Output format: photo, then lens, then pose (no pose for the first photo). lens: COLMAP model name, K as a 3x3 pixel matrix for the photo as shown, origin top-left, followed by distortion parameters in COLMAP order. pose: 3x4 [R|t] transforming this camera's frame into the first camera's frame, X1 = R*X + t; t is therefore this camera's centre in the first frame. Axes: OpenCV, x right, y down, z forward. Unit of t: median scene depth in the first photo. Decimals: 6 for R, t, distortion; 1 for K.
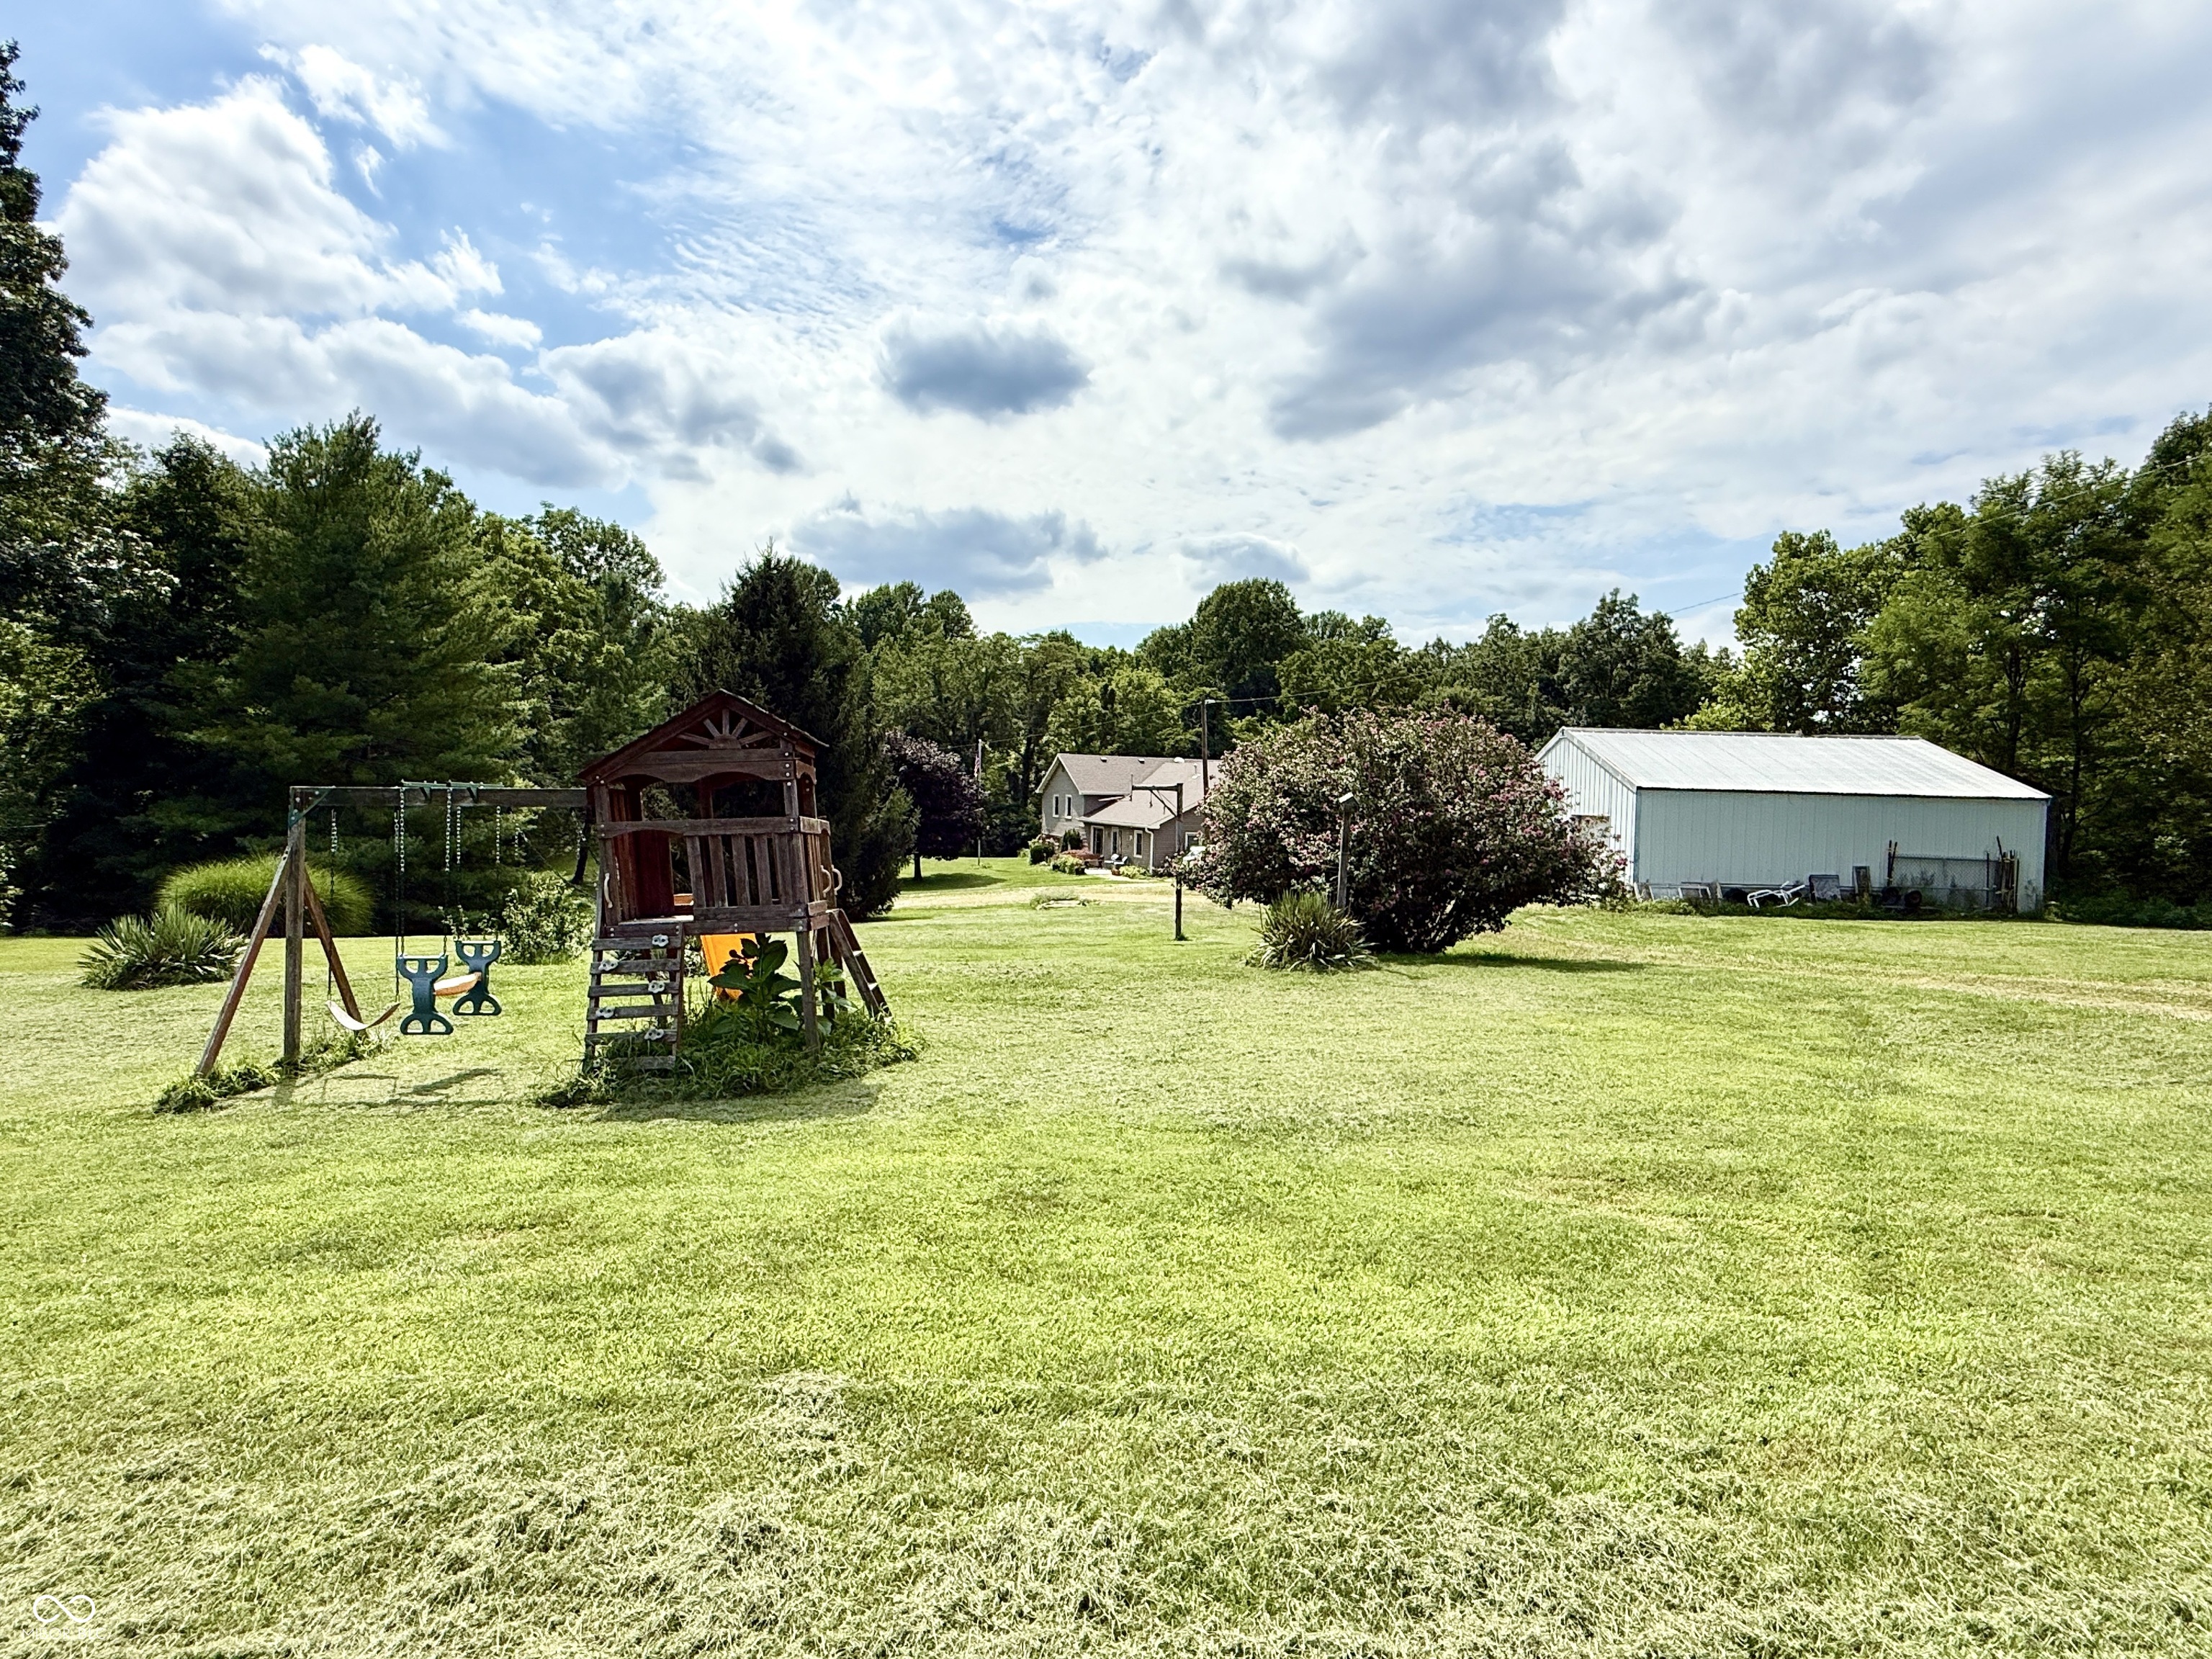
lens RADIAL K [[1221.9, 0, 1106.0], [0, 1221.9, 829.5], [0, 0, 1]] dist [0.000835, 0.000490]
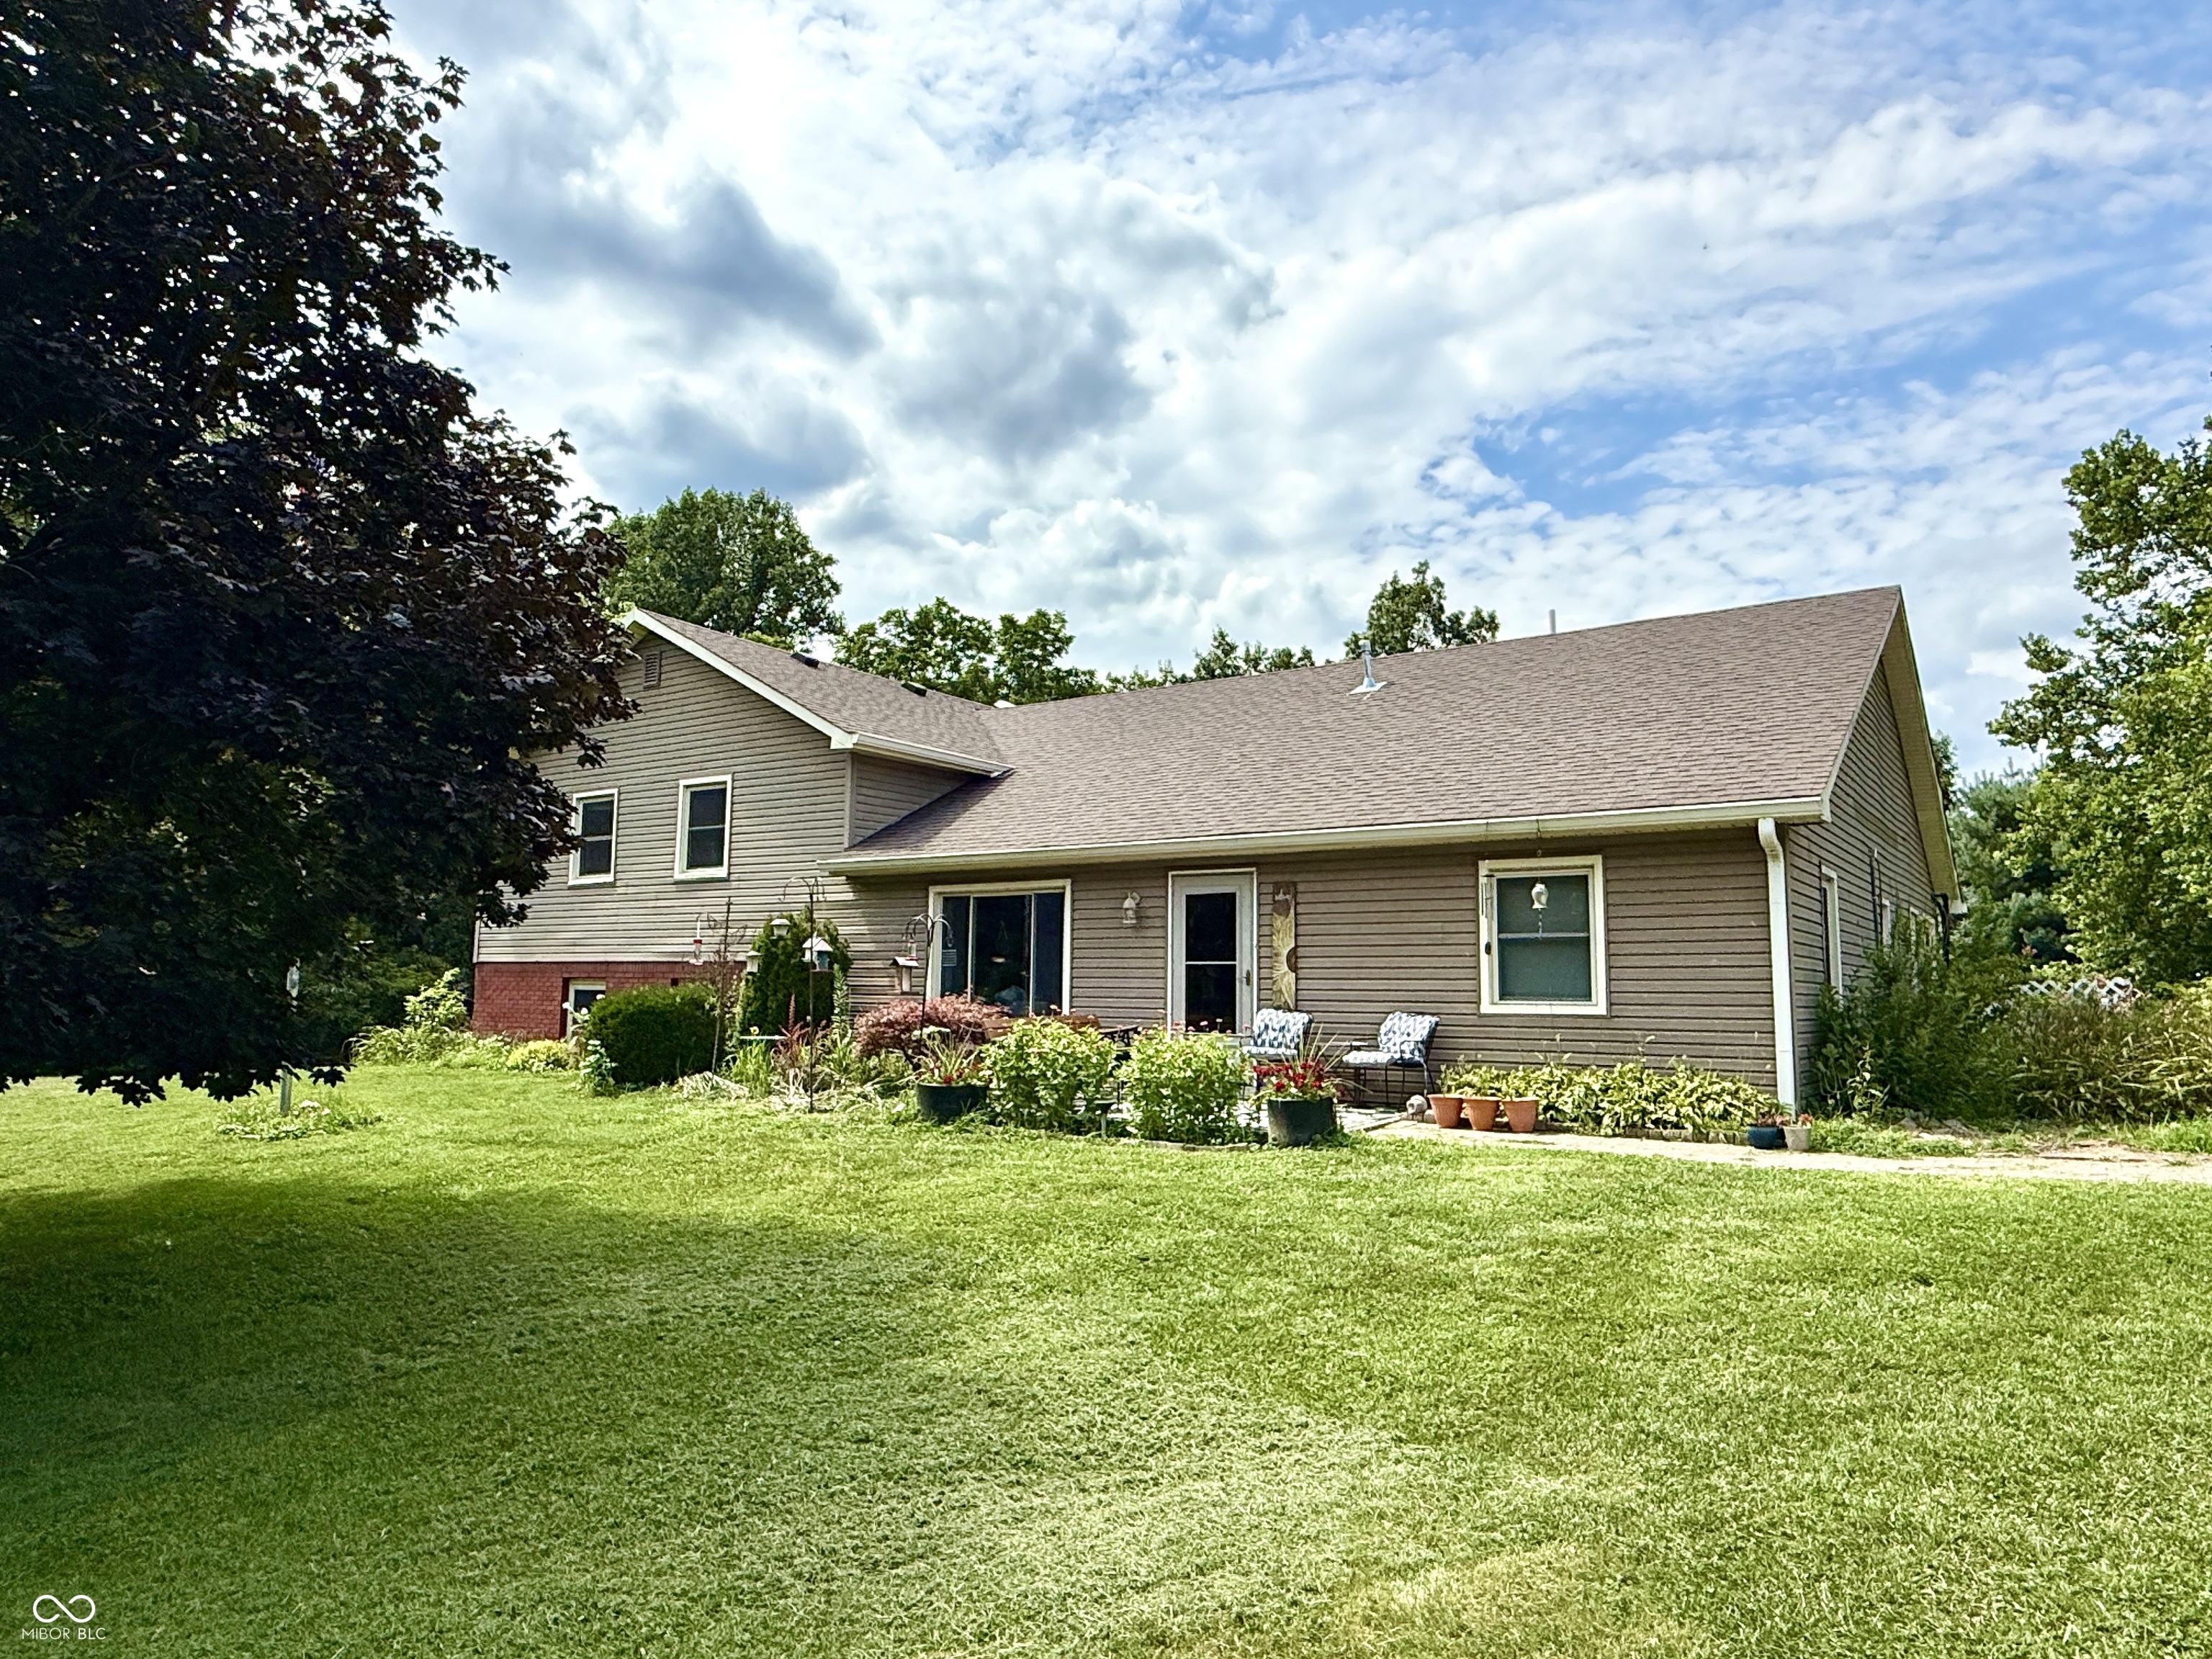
lens RADIAL K [[1429.3, 0, 1106.0], [0, 1429.3, 829.5], [0, 0, 1]] dist [0.005192, 0.000045]
pose [[0.824335, 0.050288, 0.563865, -0.126068], [0.027493, 0.991315, -0.128602, 0.019487], [-0.565435, 0.121514, 0.815793, 0.787459]]
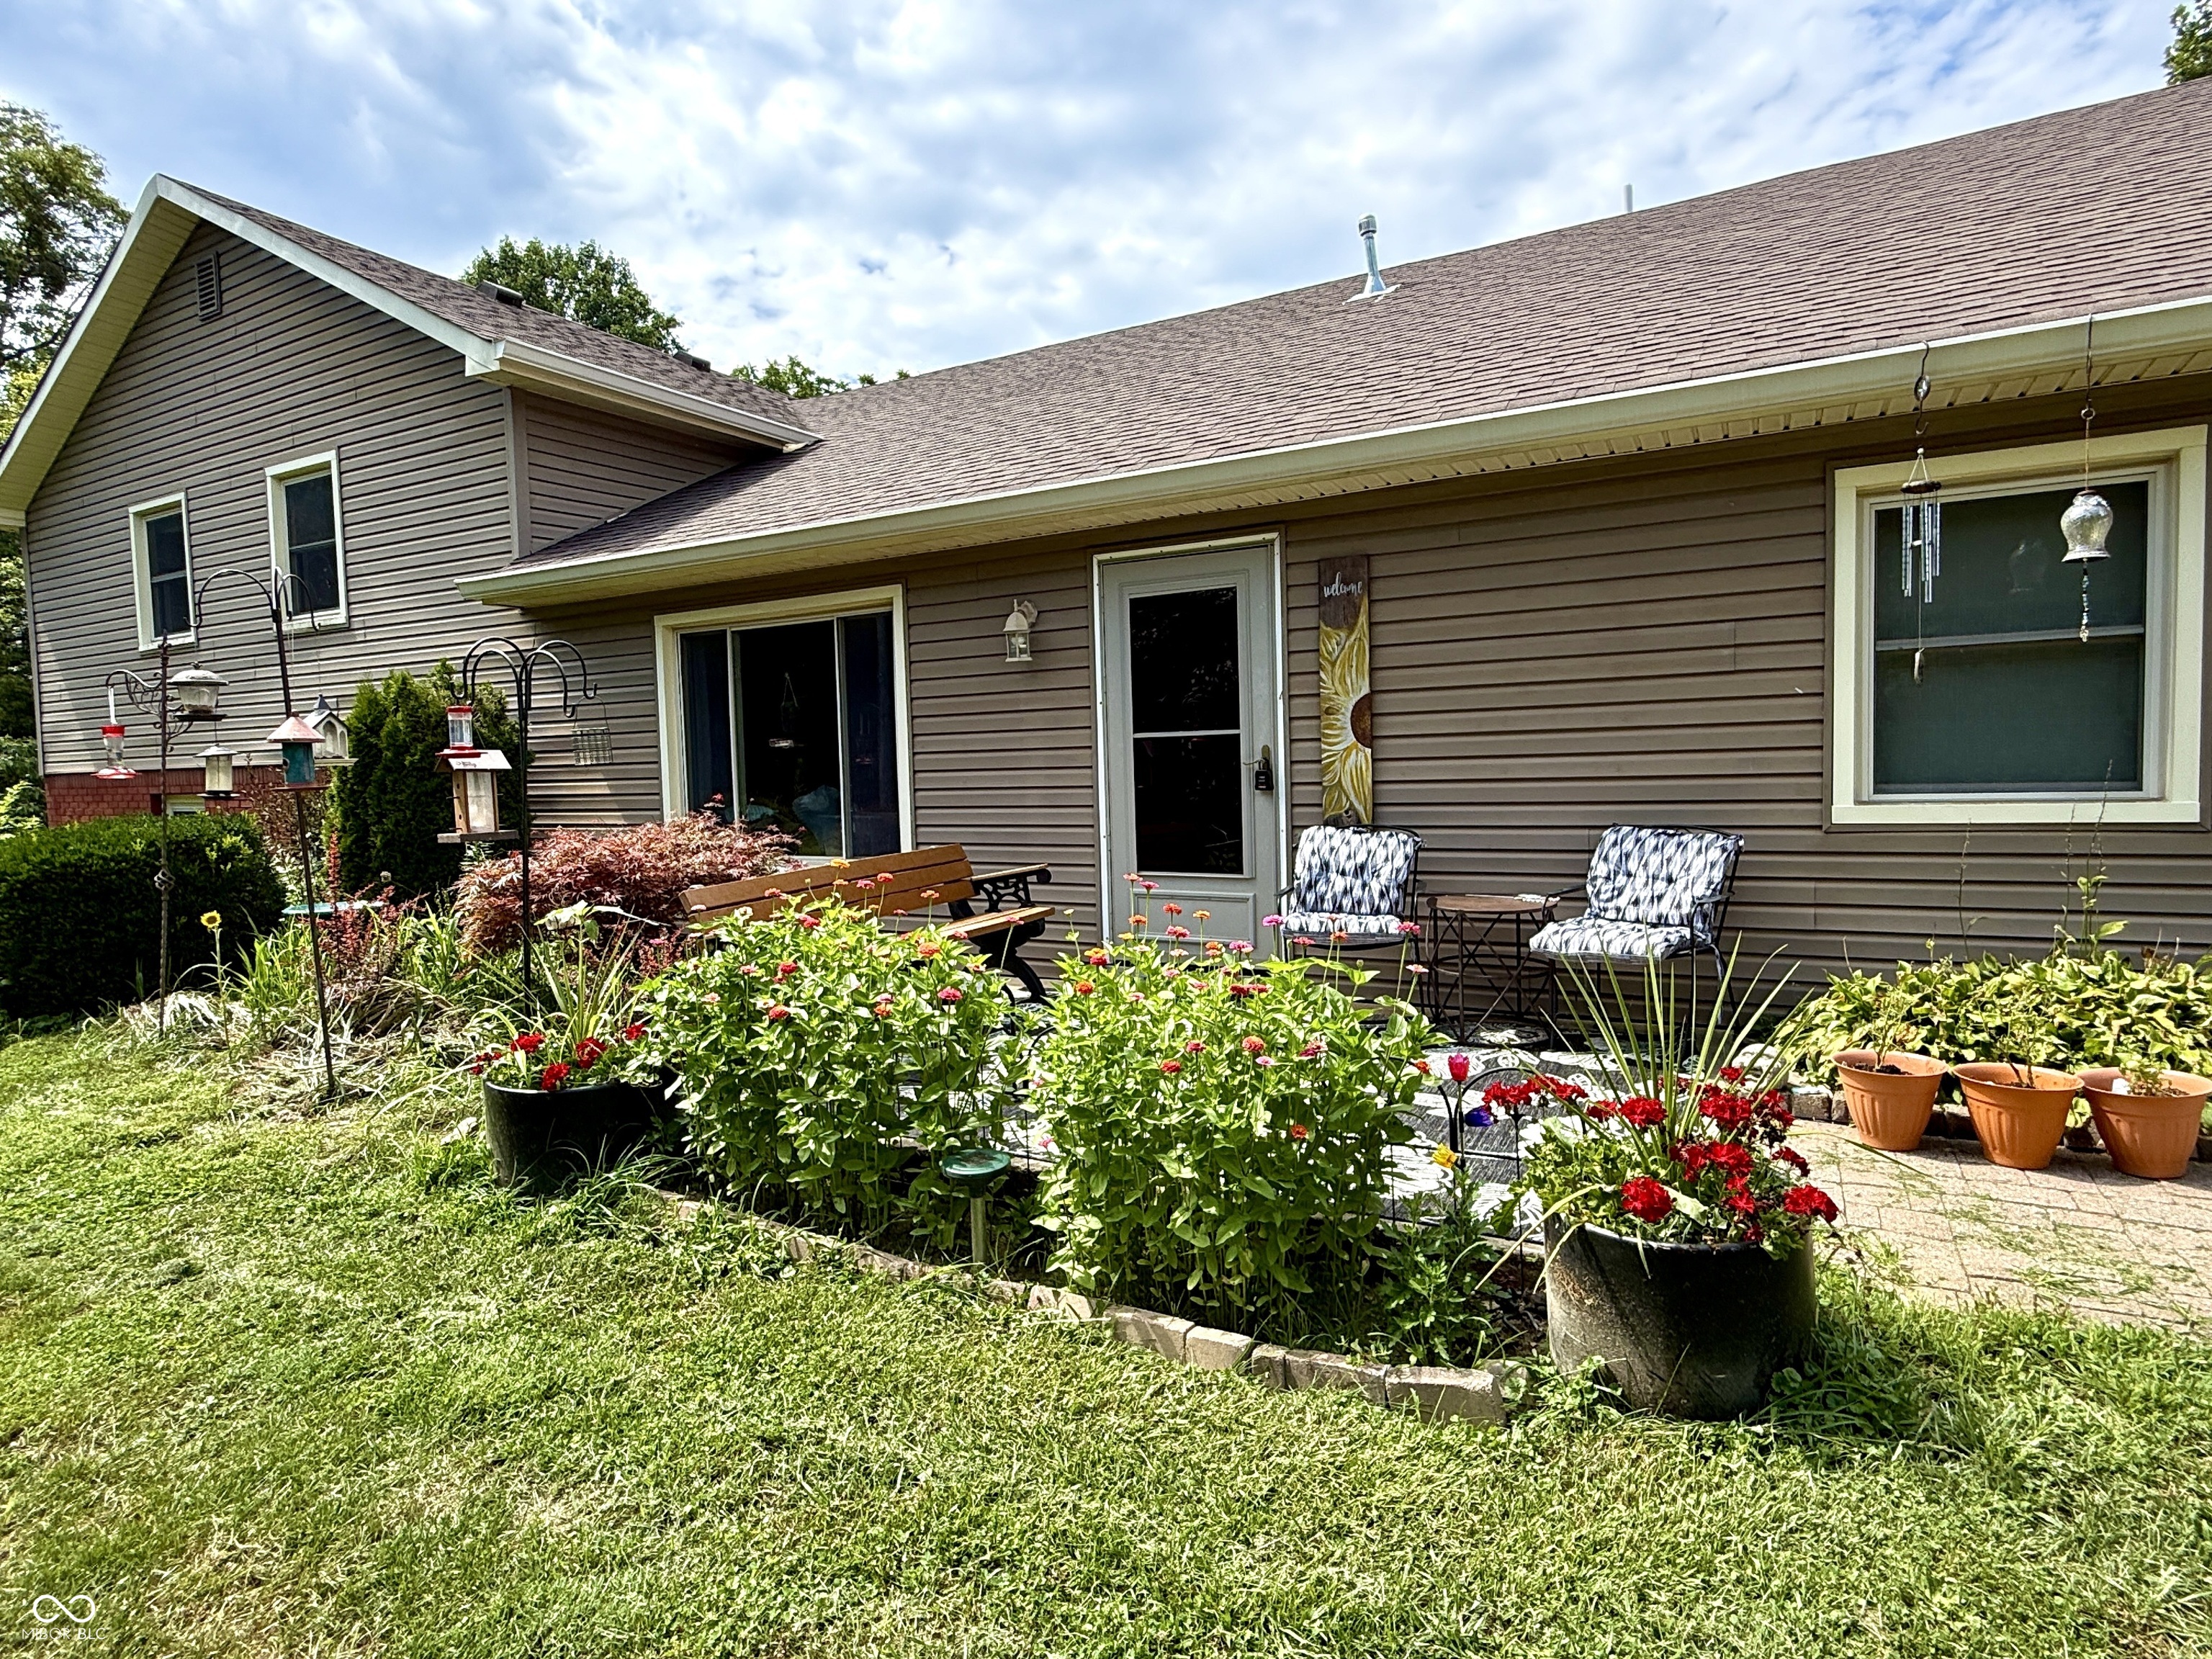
lens RADIAL K [[1221.9, 0, 1106.0], [0, 1221.9, 829.5], [0, 0, 1]] dist [0.000835, 0.000490]
pose [[0.766471, -0.083608, 0.636814, -0.055301], [0.070138, 0.996457, 0.046408, 0.014698], [-0.638437, 0.009095, 0.769620, 0.888417]]
